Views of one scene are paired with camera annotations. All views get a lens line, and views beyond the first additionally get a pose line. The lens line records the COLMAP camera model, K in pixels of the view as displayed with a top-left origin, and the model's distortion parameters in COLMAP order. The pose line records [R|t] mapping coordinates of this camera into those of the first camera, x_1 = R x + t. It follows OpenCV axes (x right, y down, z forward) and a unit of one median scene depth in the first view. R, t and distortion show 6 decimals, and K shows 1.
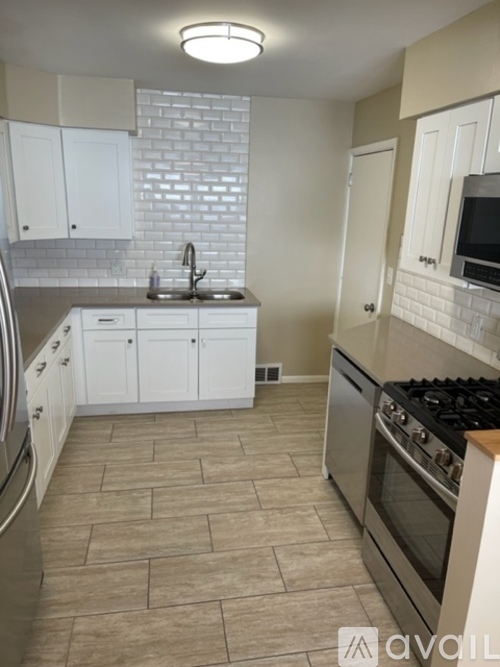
lens RADIAL K [[496.0, 0, 251.7], [0, 496.0, 335.8], [0, 0, 1]] dist [0.068870, -0.070082]
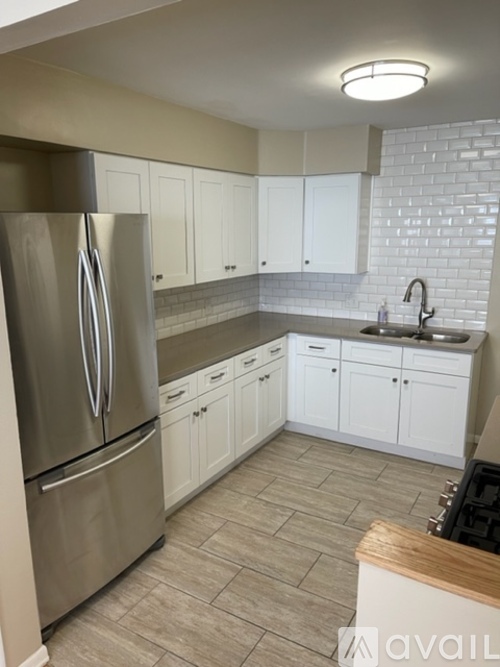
lens RADIAL K [[496.0, 0, 251.7], [0, 496.0, 335.8], [0, 0, 1]] dist [0.068870, -0.070082]
pose [[0.760094, 0.105369, -0.641213, 0.300510], [-0.147686, 0.988955, -0.012556, -0.023360], [0.632808, 0.104242, 0.767260, 0.089084]]
